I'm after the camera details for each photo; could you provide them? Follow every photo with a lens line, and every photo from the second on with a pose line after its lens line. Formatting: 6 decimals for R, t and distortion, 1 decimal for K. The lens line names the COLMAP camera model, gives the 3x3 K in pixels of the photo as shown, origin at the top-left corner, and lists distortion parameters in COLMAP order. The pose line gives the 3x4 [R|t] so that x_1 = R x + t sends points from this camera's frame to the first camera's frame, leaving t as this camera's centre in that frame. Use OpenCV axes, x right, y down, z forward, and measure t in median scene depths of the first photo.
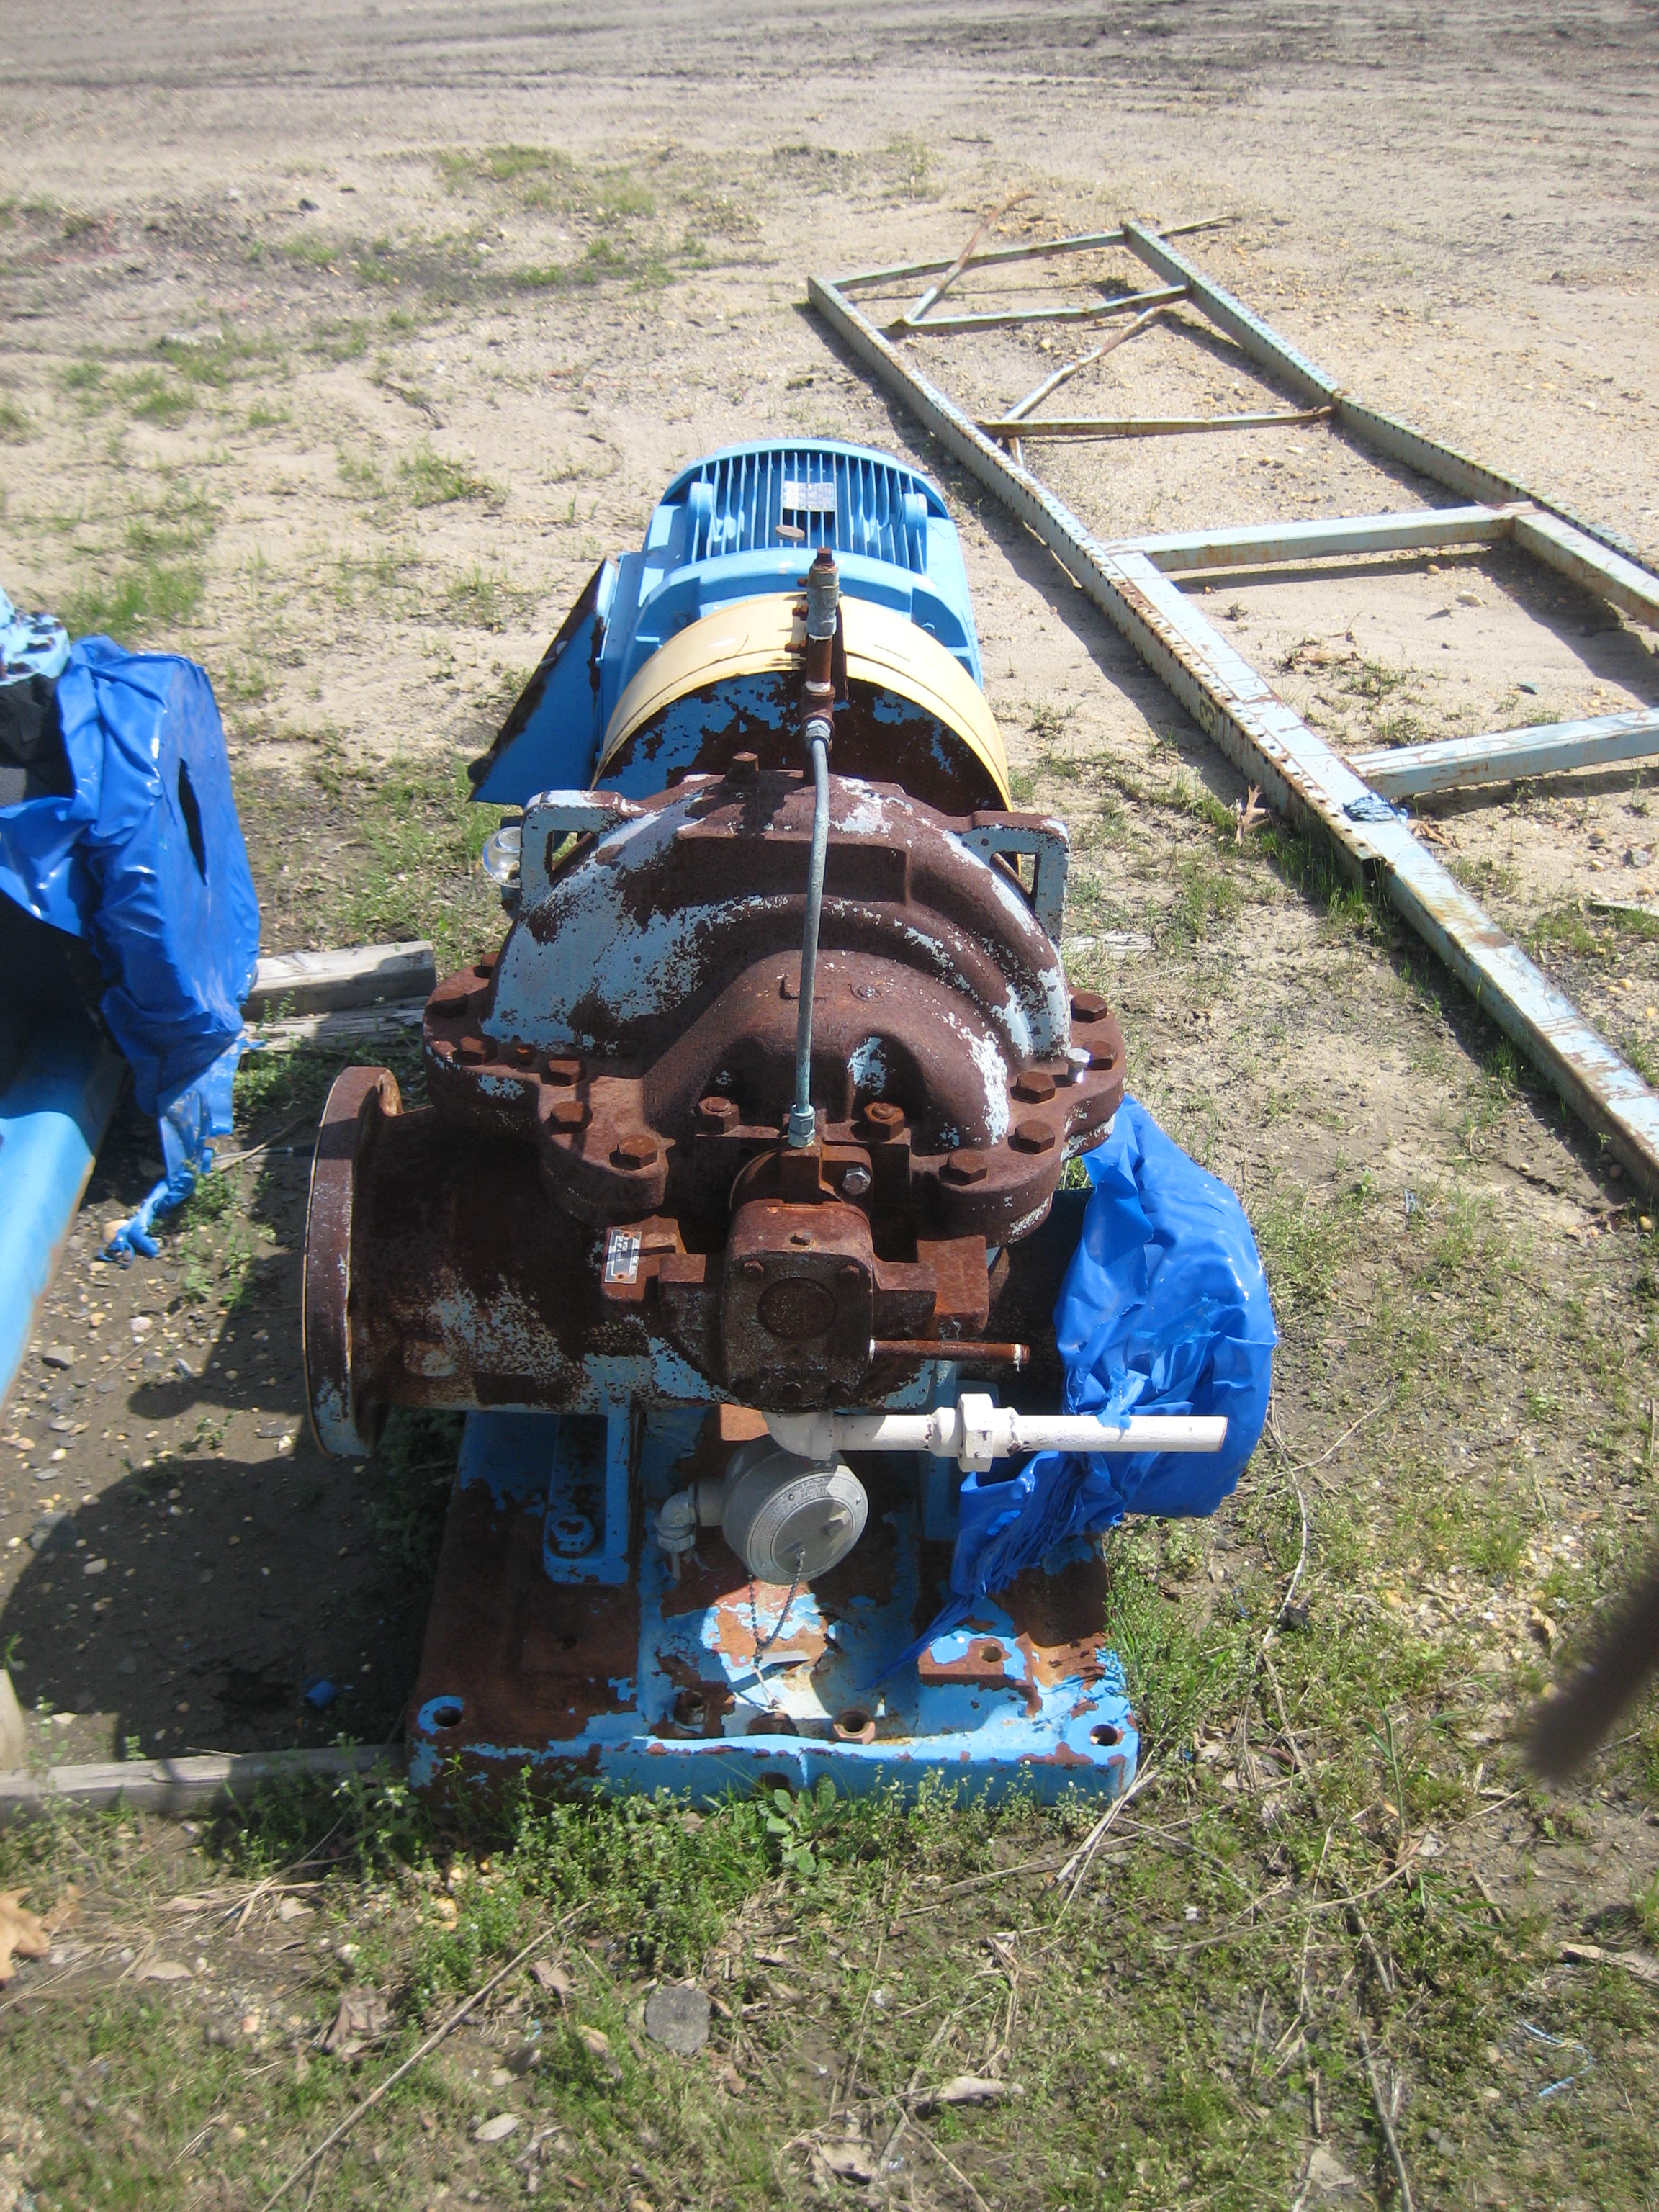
lens RADIAL K [[2340.9, 0, 829.5], [0, 2340.9, 1106.0], [0, 0, 1]] dist [-0.184995, 0.266663]
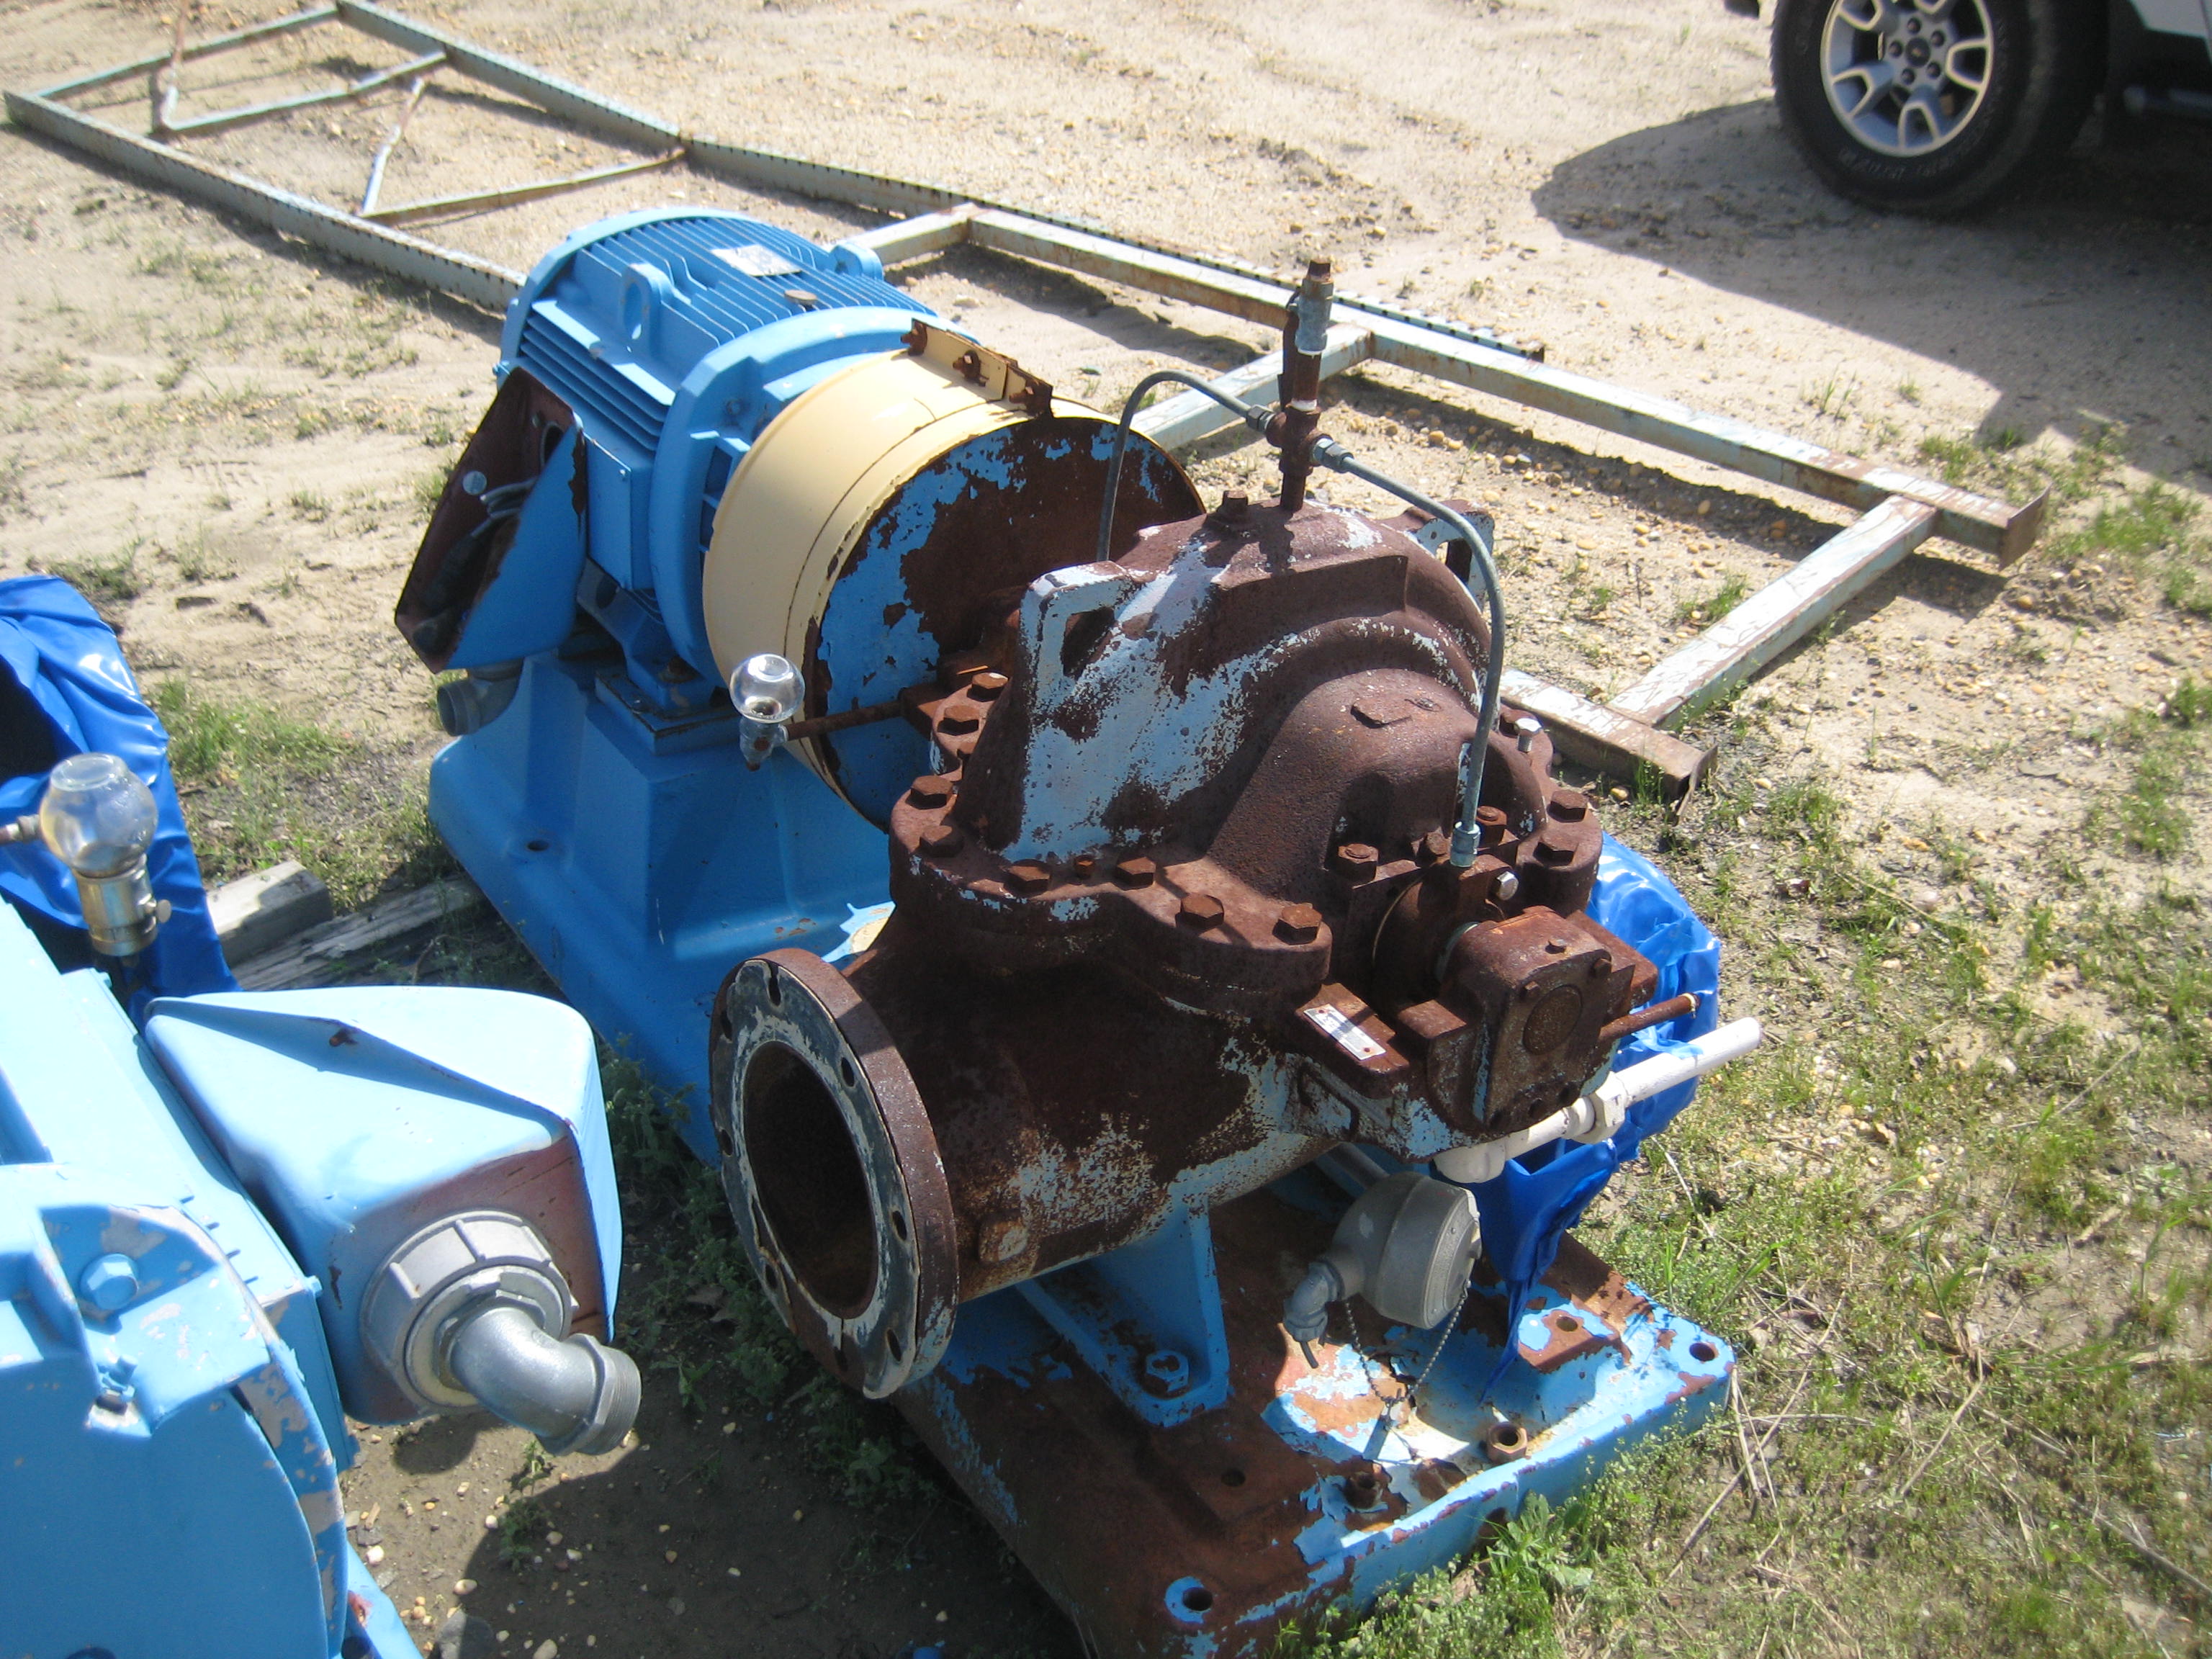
lens RADIAL K [[2340.9, 0, 1106.0], [0, 2340.9, 829.5], [0, 0, 1]] dist [-0.184995, 0.266663]
pose [[0.834997, -0.257760, 0.486147, -0.537054], [0.265292, 0.962614, 0.054727, -0.079931], [-0.482078, 0.083274, 0.872162, 0.204294]]
